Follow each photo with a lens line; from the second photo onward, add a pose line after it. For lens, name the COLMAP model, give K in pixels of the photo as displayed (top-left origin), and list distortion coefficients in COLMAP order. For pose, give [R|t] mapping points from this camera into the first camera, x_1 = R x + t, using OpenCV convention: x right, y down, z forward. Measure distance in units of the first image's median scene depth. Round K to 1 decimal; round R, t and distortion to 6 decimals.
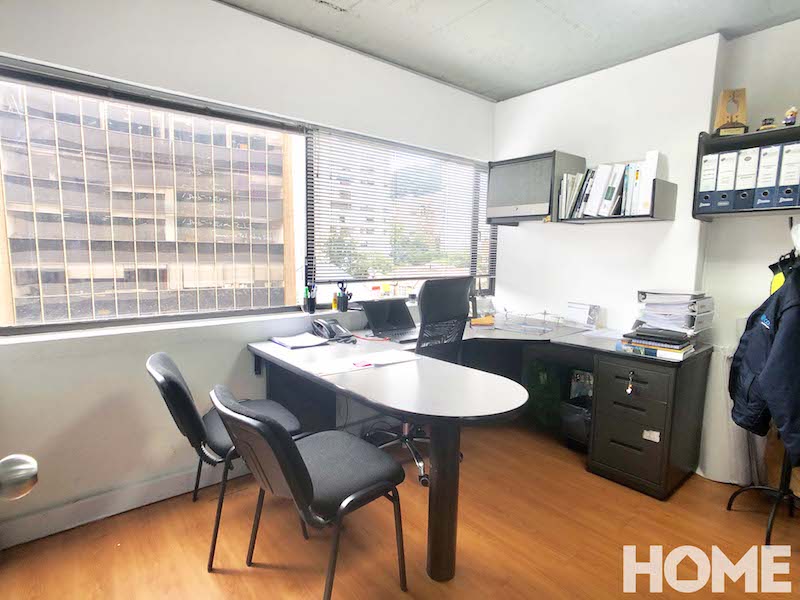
lens RADIAL K [[429.6, 0, 399.5], [0, 429.6, 302.2], [0, 0, 1]] dist [-0.012691, 0.000516]
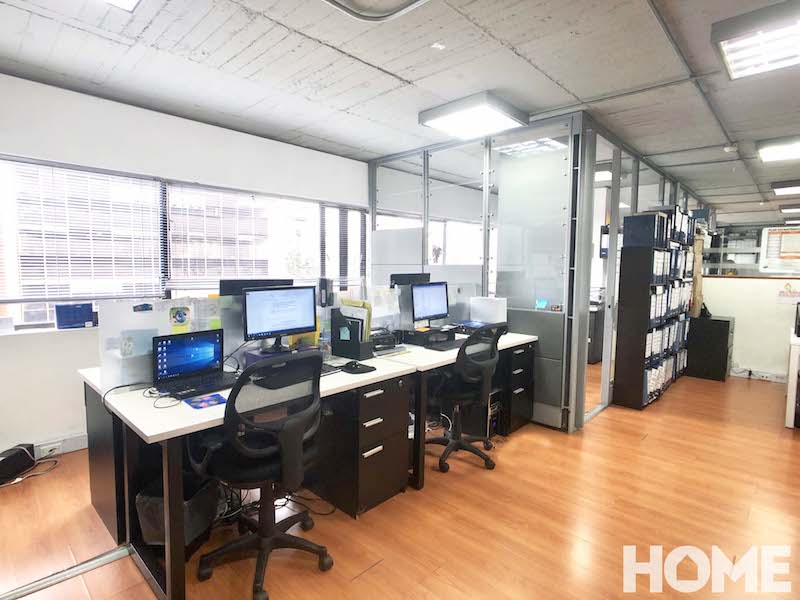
lens RADIAL K [[429.6, 0, 399.6], [0, 429.6, 298.4], [0, 0, 1]] dist [-0.012691, 0.000516]
pose [[0.992042, -0.007986, 0.125657, -0.103809], [0.013229, 0.999074, -0.040951, 0.017008], [-0.125214, 0.042287, 0.991228, -0.173378]]
